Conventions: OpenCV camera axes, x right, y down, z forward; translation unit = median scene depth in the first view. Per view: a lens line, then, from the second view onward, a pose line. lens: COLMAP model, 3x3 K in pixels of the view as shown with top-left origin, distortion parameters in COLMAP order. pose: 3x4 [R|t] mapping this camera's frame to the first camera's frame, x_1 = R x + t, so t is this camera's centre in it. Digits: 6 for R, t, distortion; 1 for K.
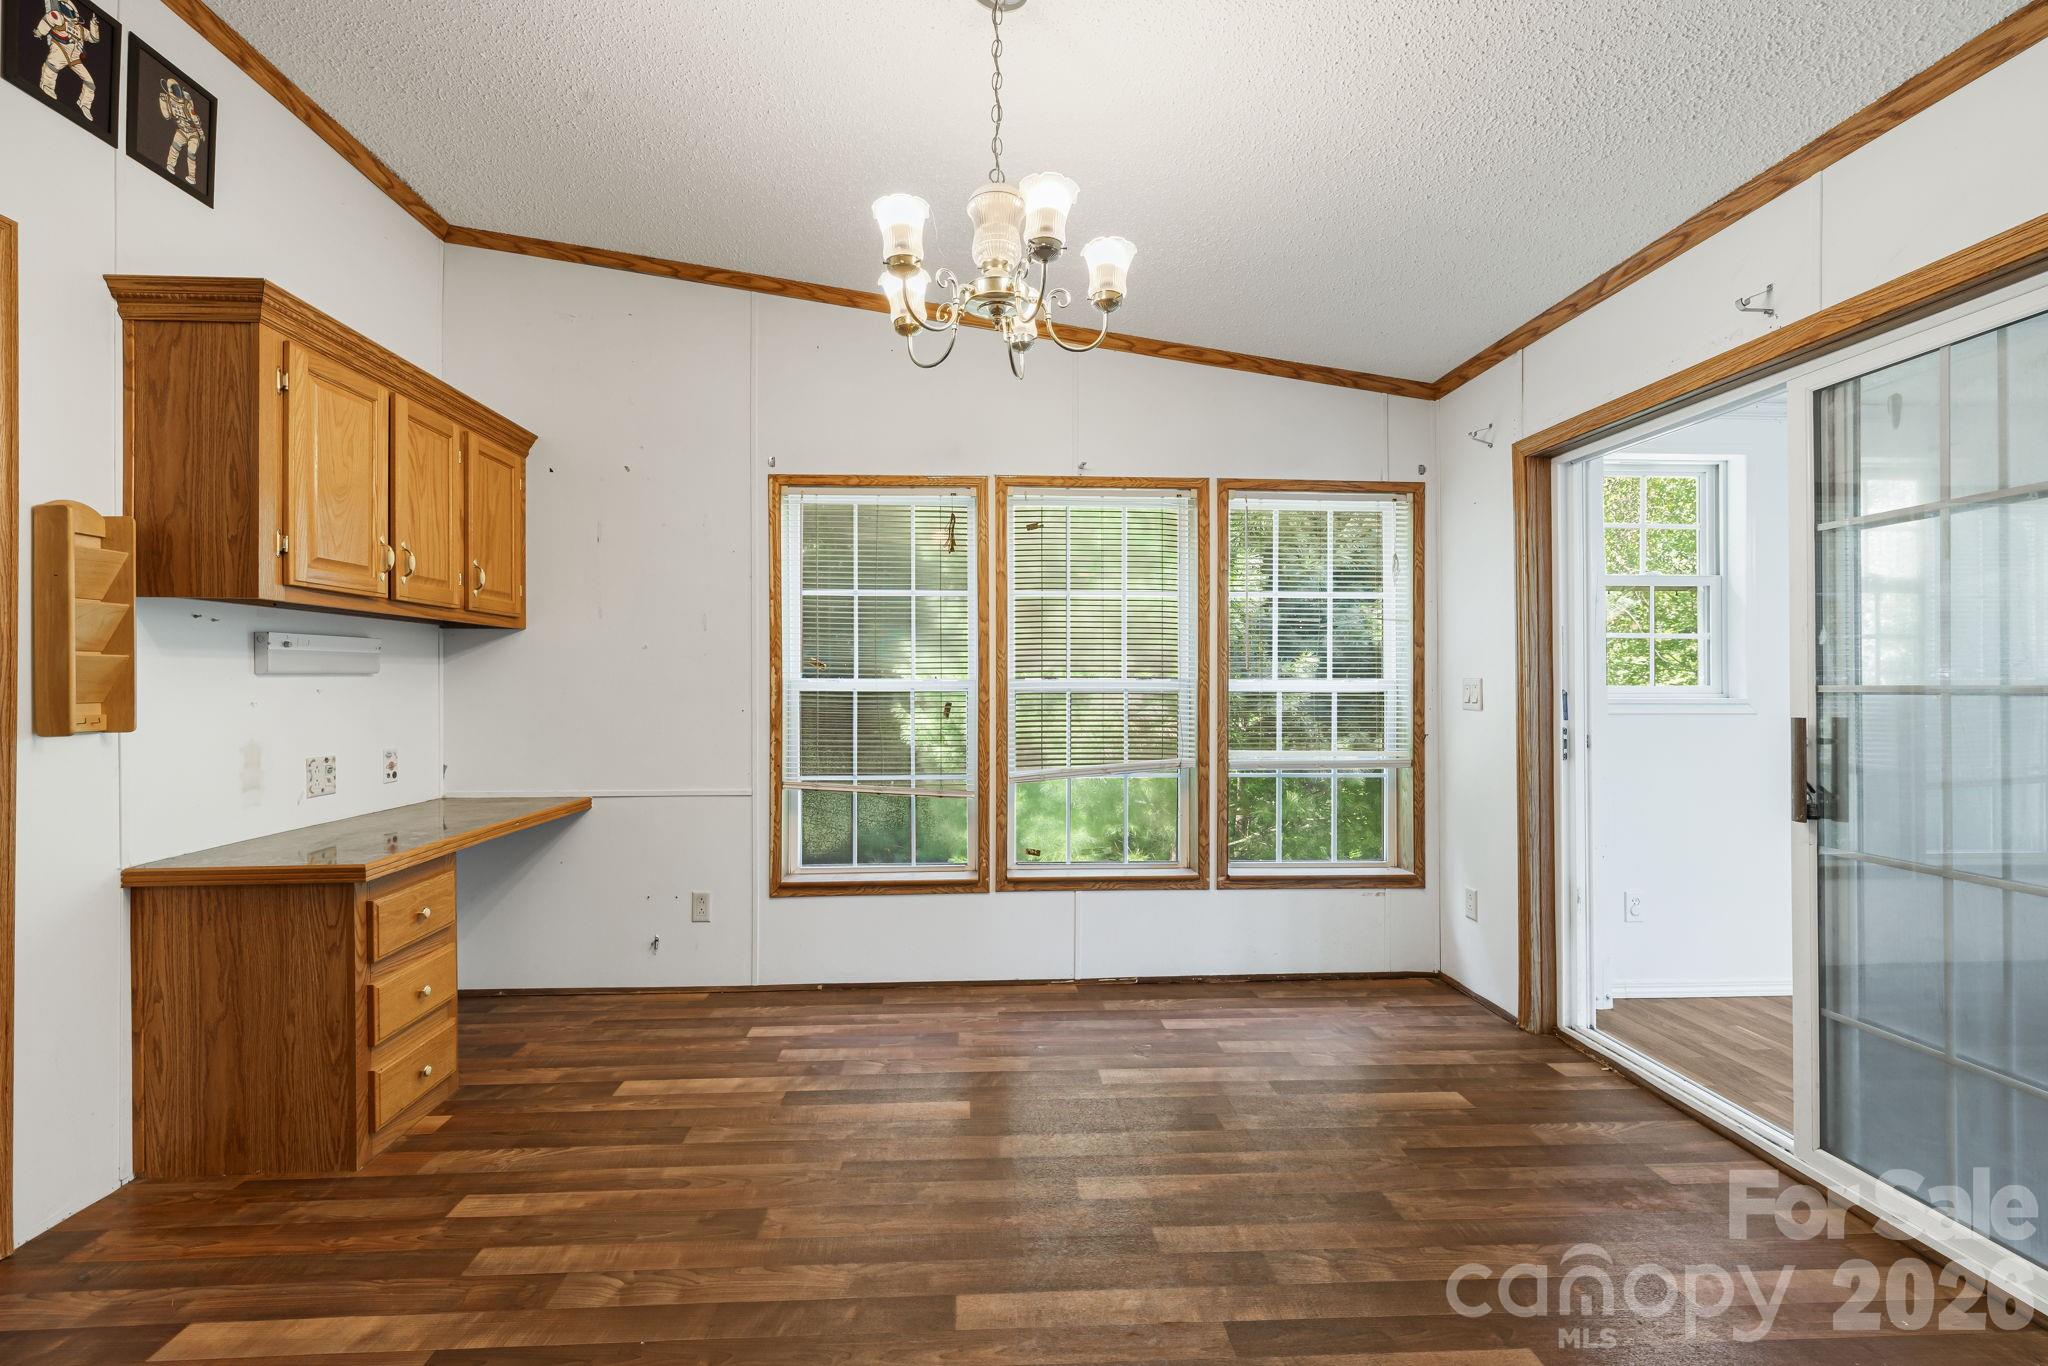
lens RADIAL K [[864.6, 0, 998.9], [0, 864.6, 677.5], [0, 0, 1]] dist [0.000353, -0.000310]
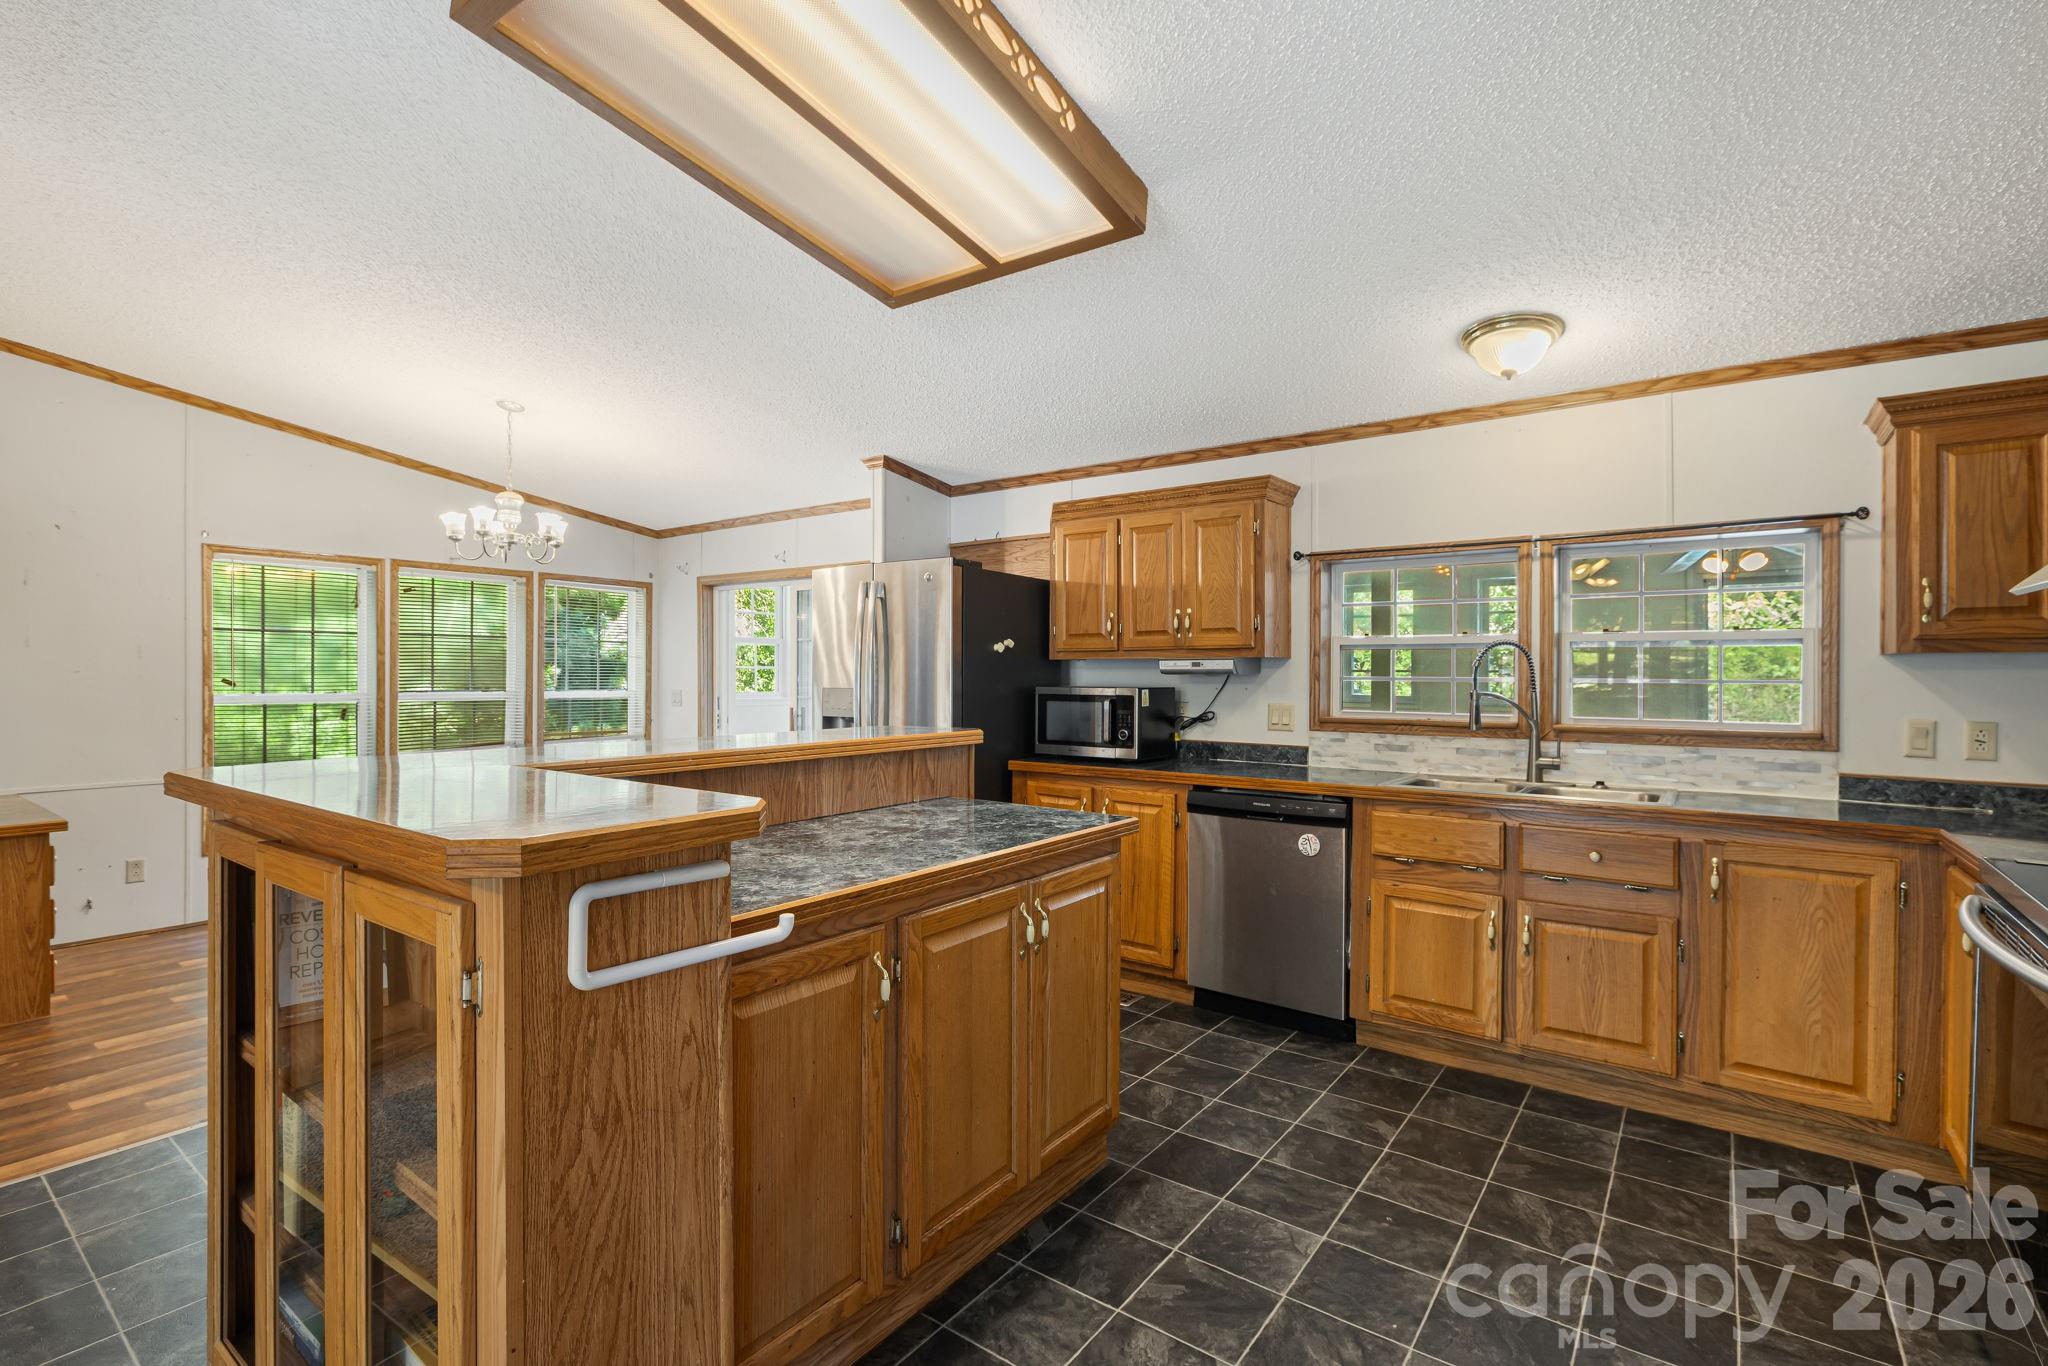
lens RADIAL K [[933.4, 0, 997.9], [0, 933.4, 672.9], [0, 0, 1]] dist [-0.001269, -0.000154]
pose [[0.645436, 0.003876, 0.763804, -0.573835], [-0.008483, 0.999962, 0.002094, -0.046682], [-0.763767, -0.007831, 0.645445, -0.882885]]
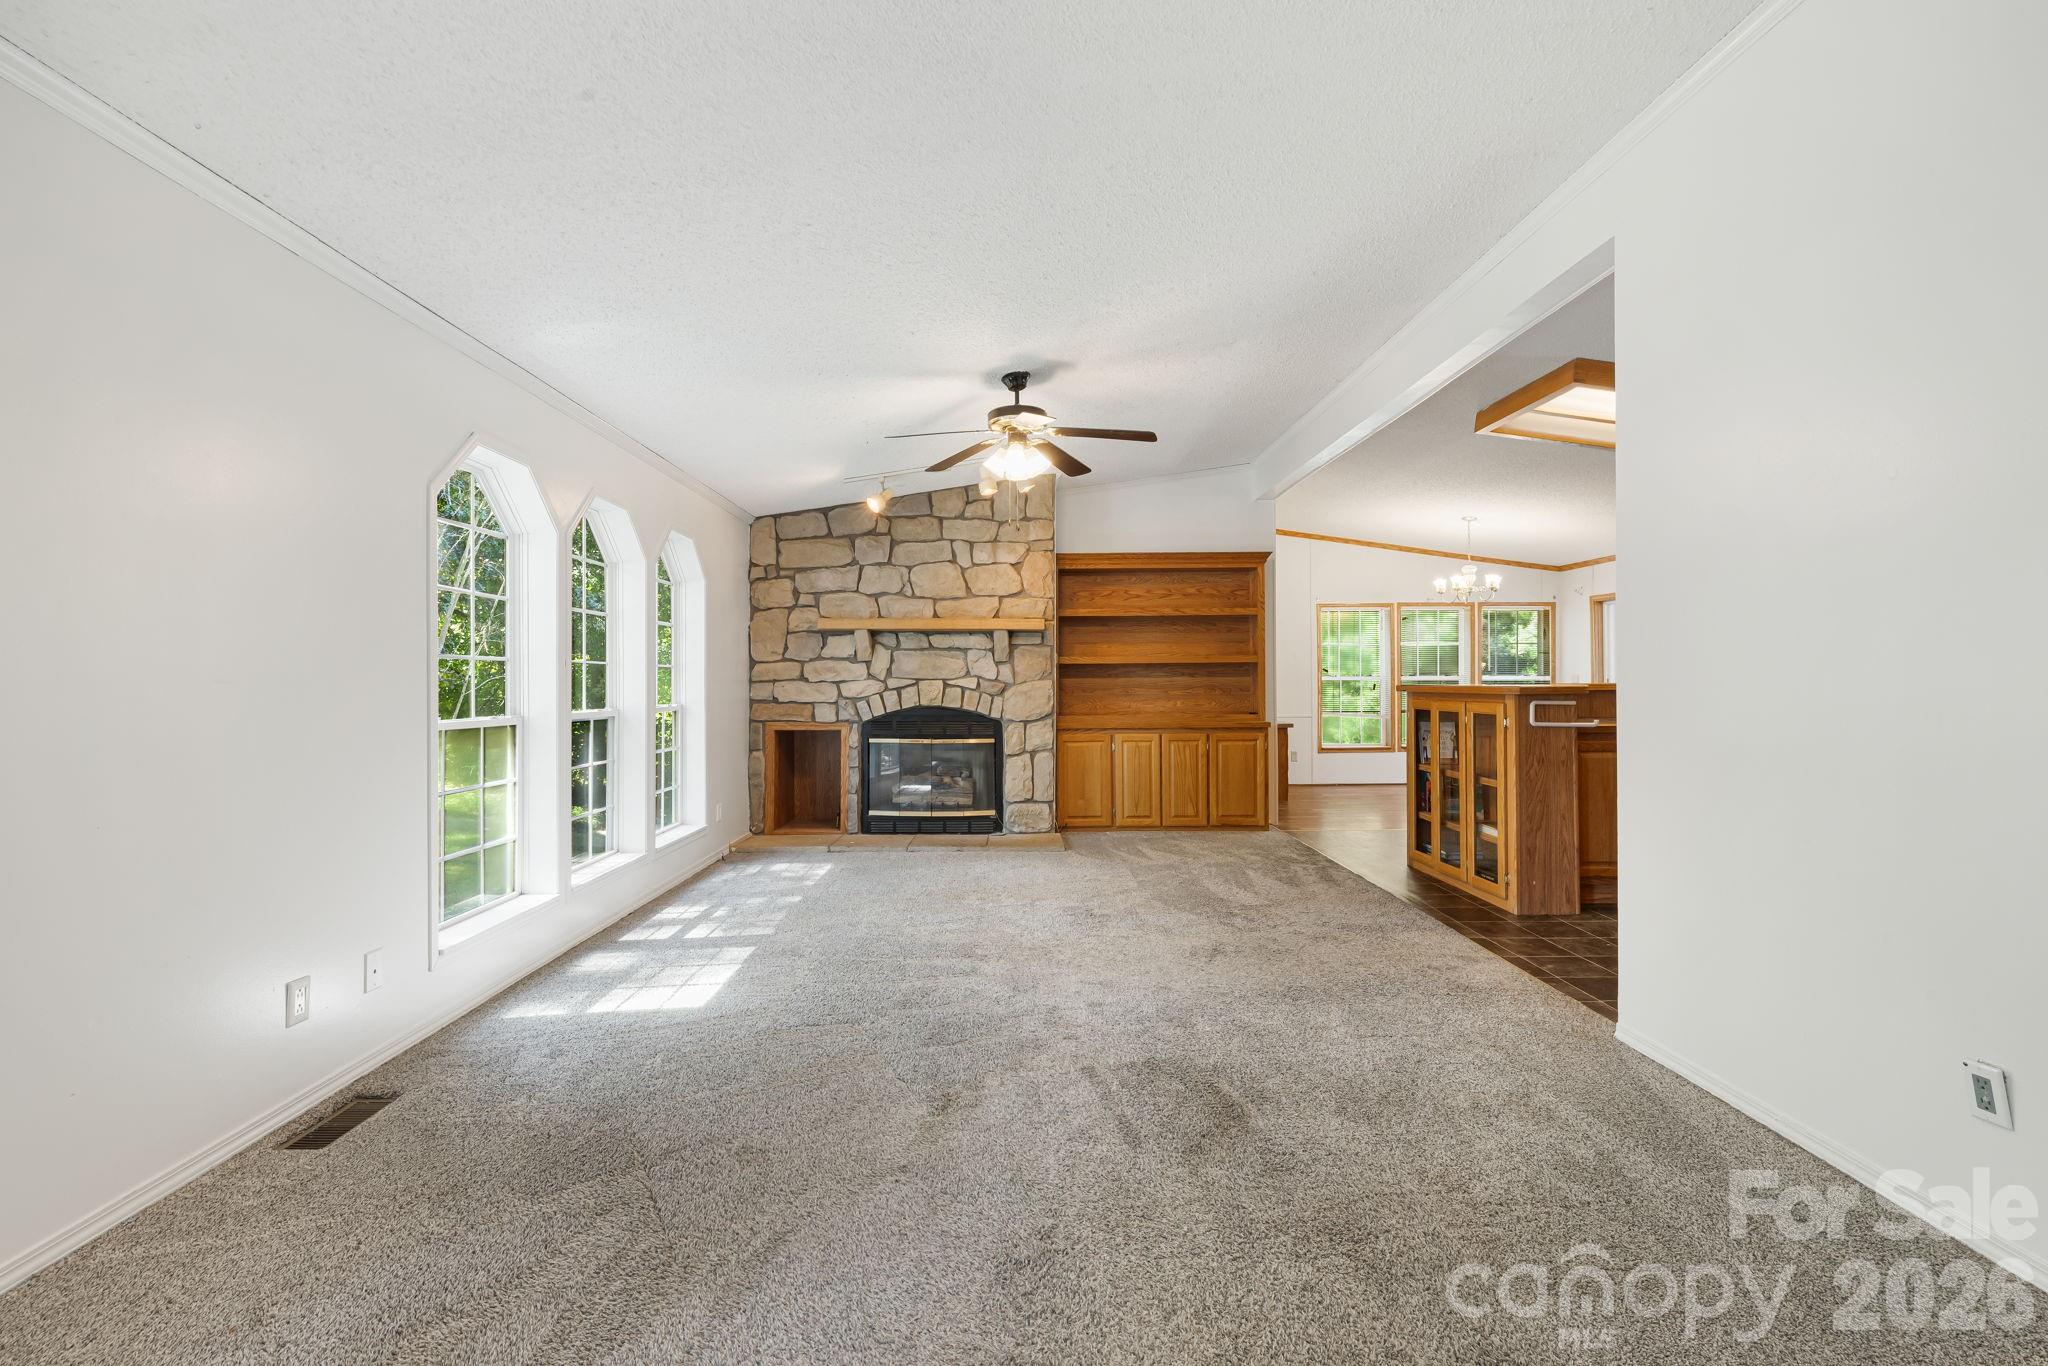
lens RADIAL K [[864.9, 0, 1010.2], [0, 864.9, 682.8], [0, 0, 1]] dist [0.000984, 0.000062]
pose [[0.998694, -0.004018, -0.050931, -1.121952], [0.004572, 0.999932, 0.010754, -0.011725], [0.050884, -0.010973, 0.998644, -1.871083]]
